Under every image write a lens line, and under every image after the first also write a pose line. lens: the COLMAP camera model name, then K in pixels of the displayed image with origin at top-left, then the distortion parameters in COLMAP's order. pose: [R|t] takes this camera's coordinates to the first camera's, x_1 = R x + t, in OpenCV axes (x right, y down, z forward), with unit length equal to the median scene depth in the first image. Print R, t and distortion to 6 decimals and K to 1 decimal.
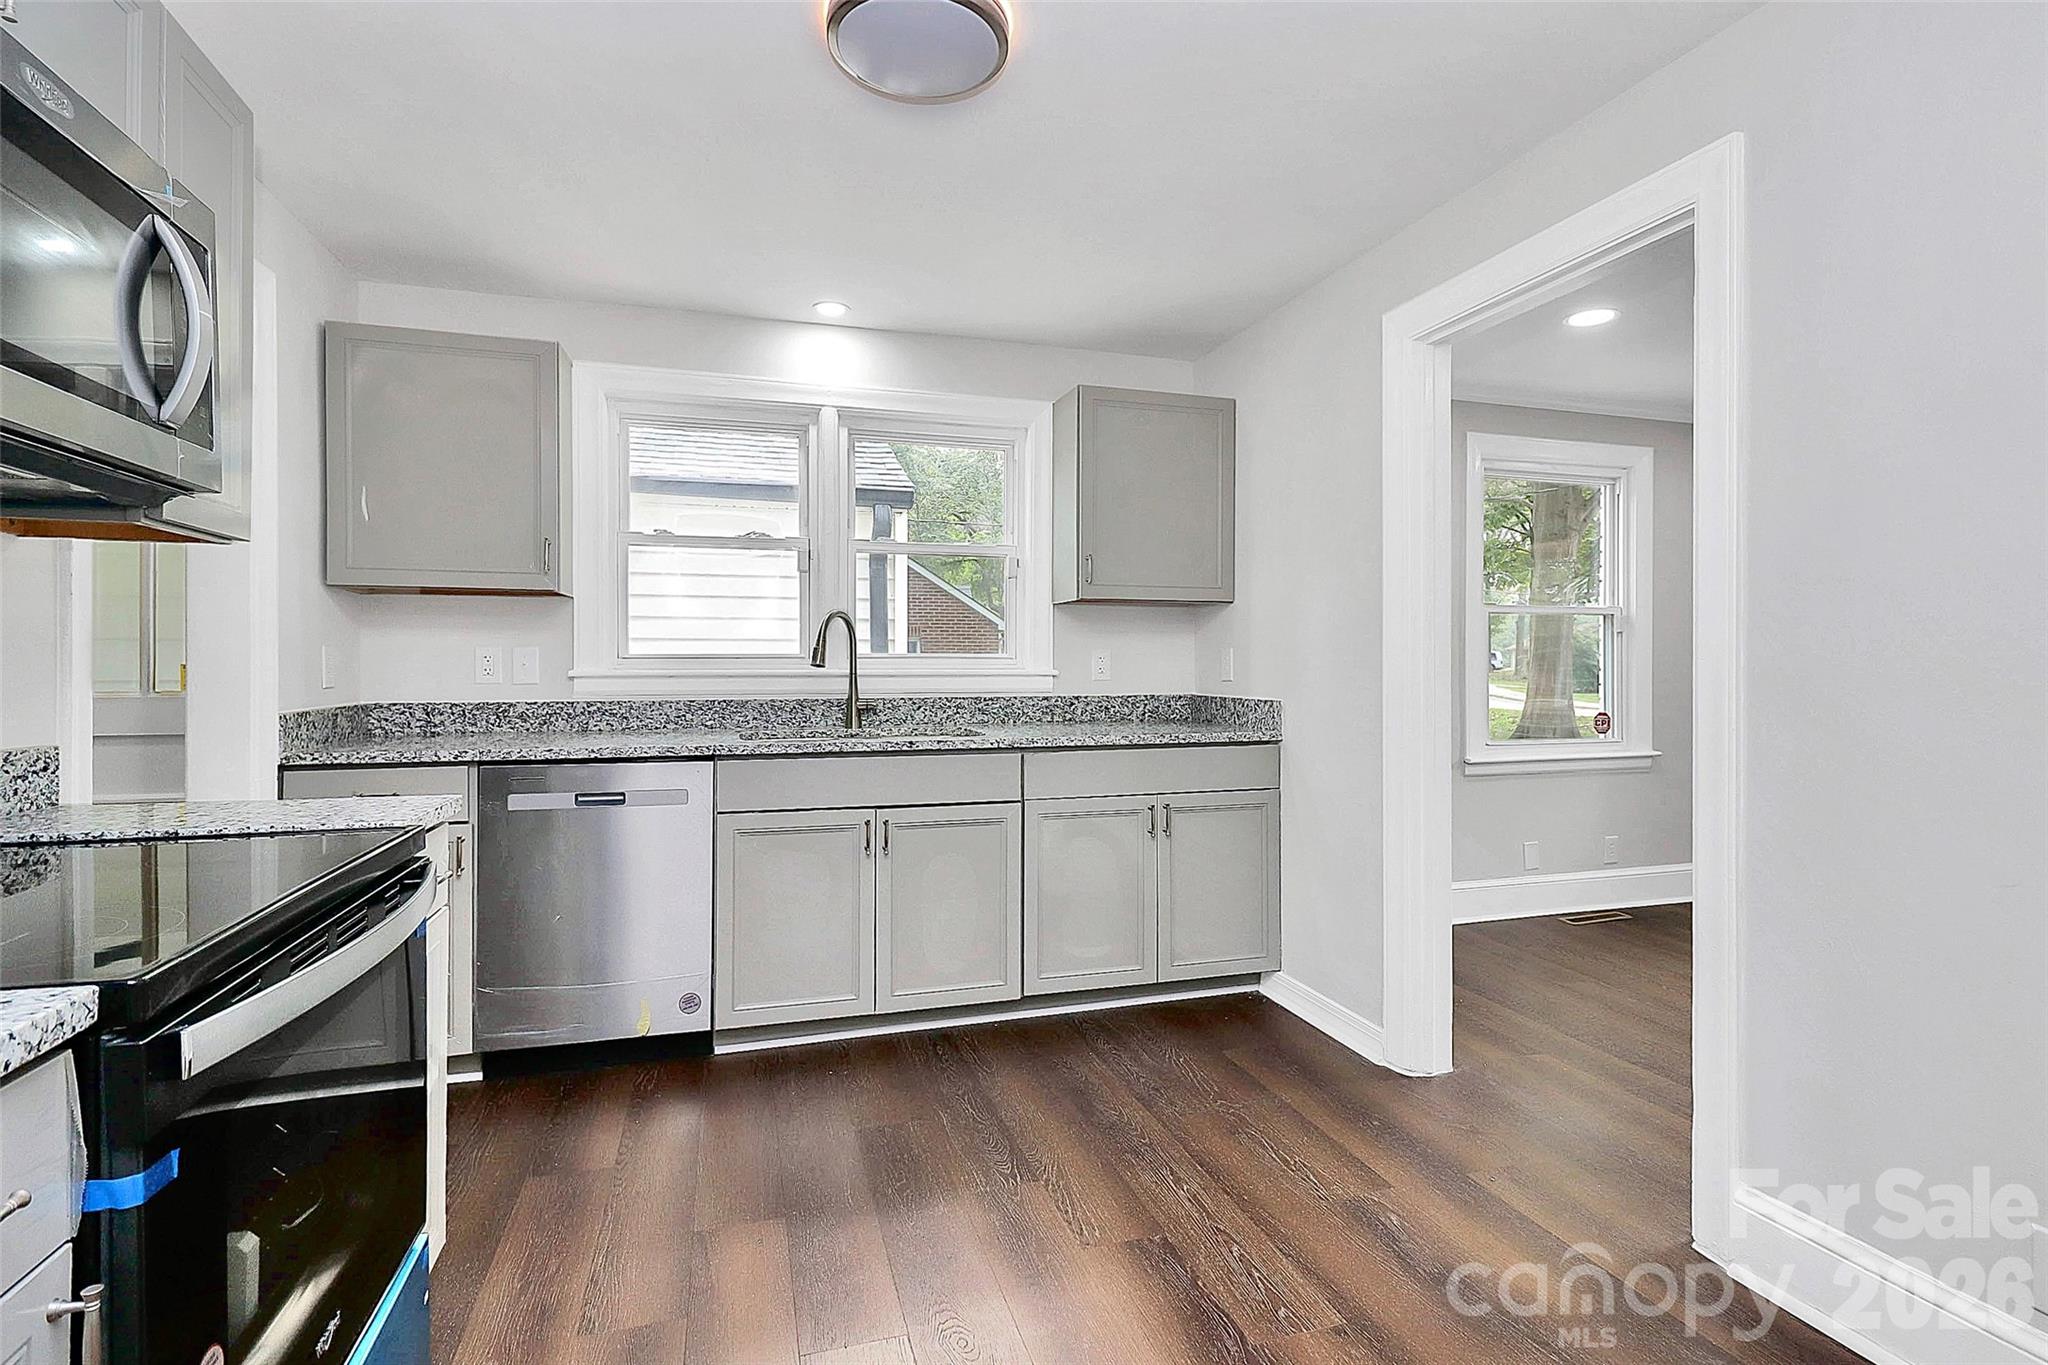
lens RADIAL K [[975.0, 0, 1022.9], [0, 975.0, 653.8], [0, 0, 1]] dist [0.007863, -0.012137]
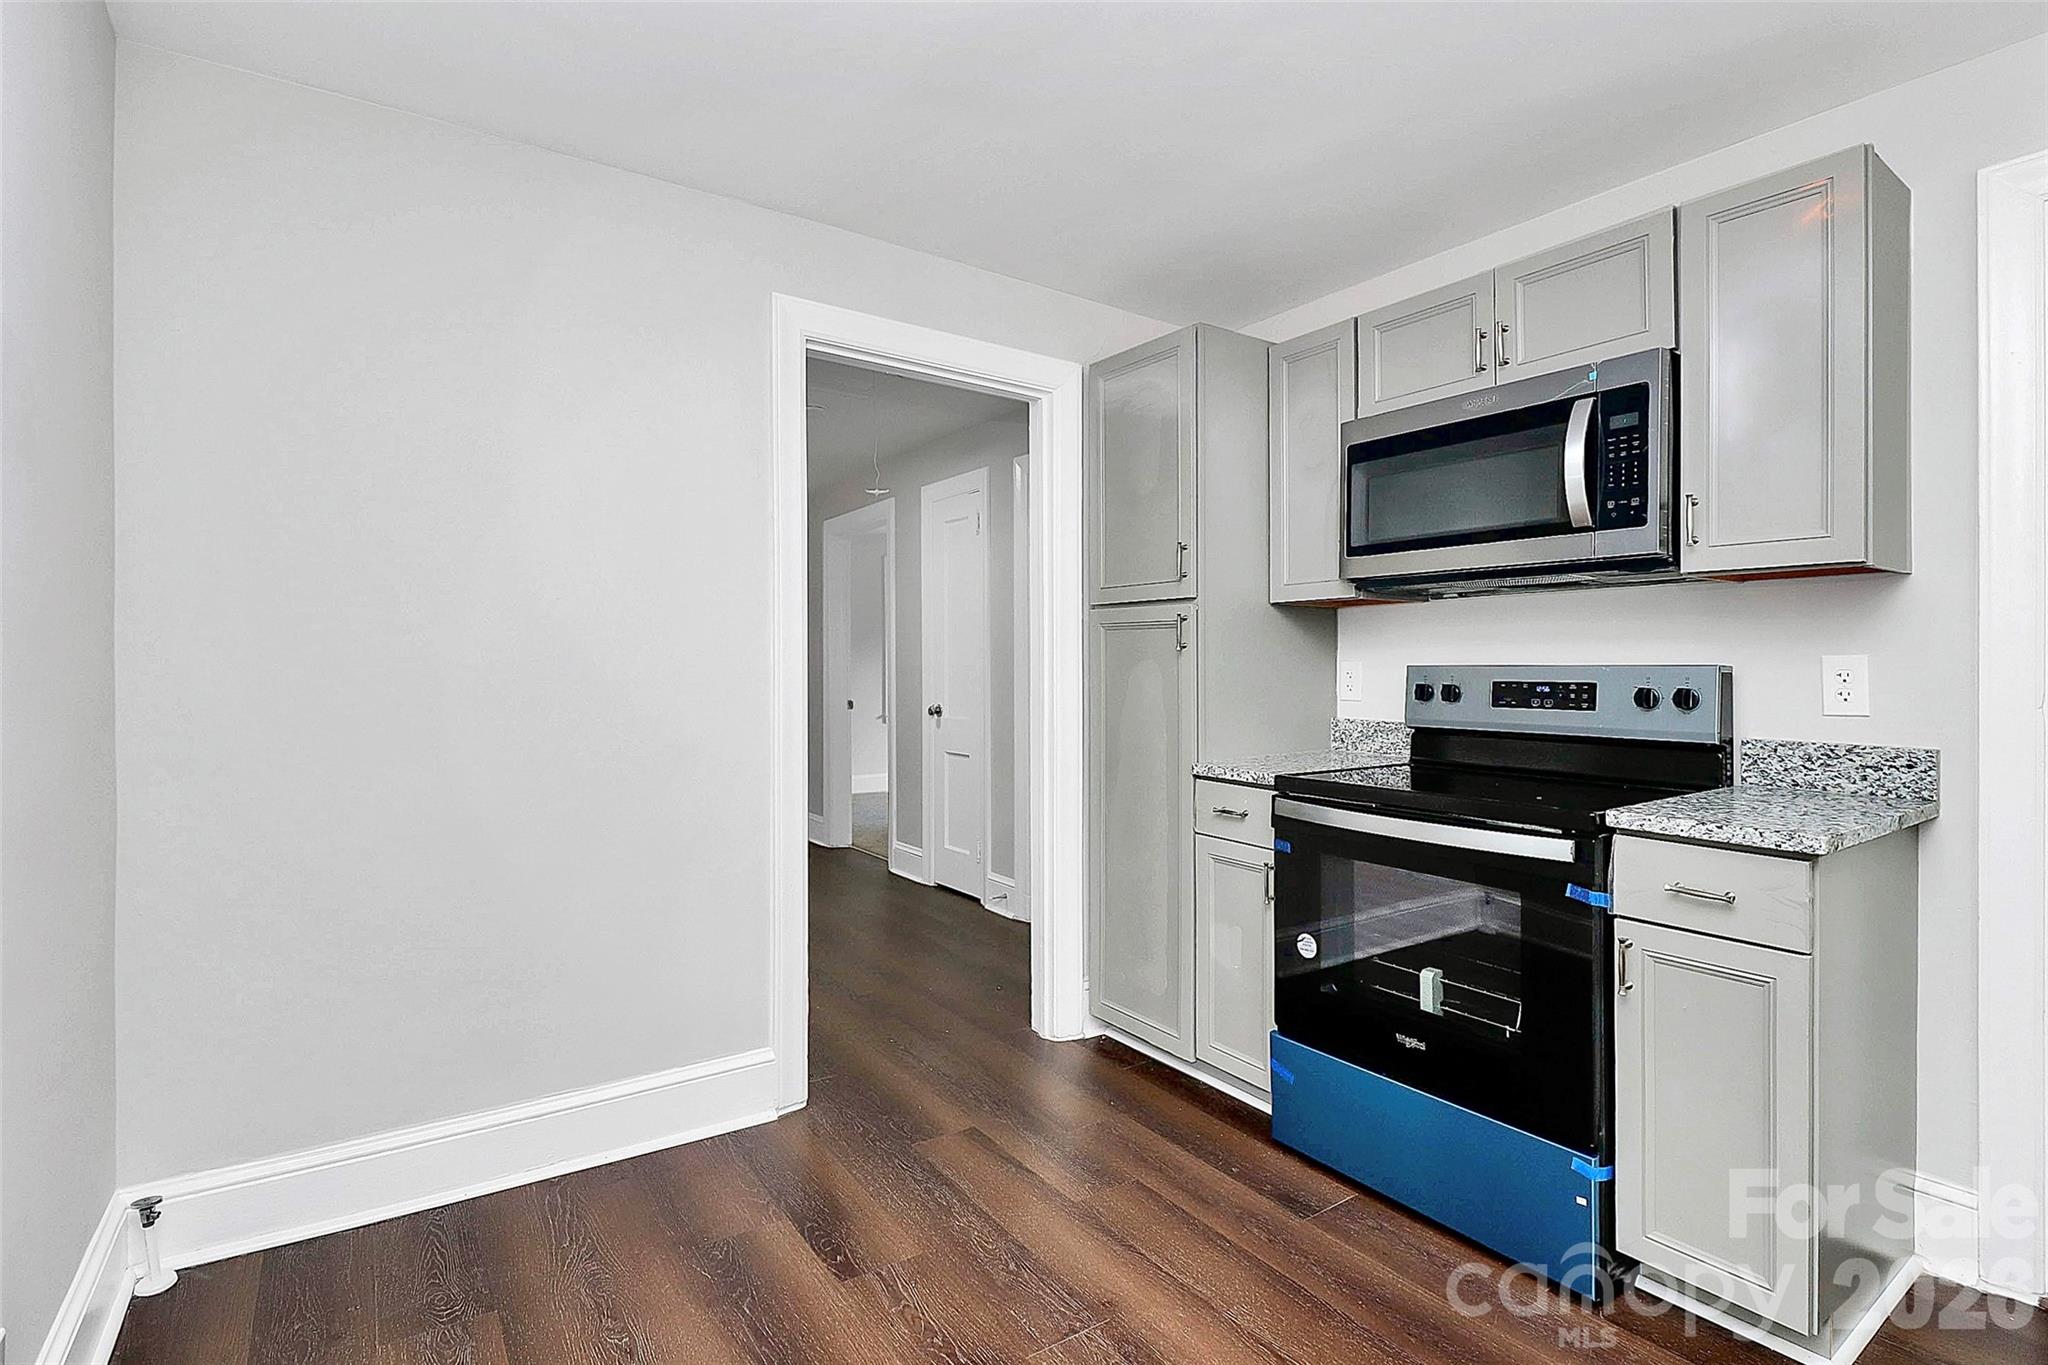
lens RADIAL K [[975.0, 0, 1028.2], [0, 975.0, 662.6], [0, 0, 1]] dist [0.007863, -0.012137]
pose [[-0.948527, 0.001872, -0.316691, 0.196629], [0.003513, 0.999983, -0.004613, -0.003526], [0.316677, -0.005488, -0.948517, 0.890134]]
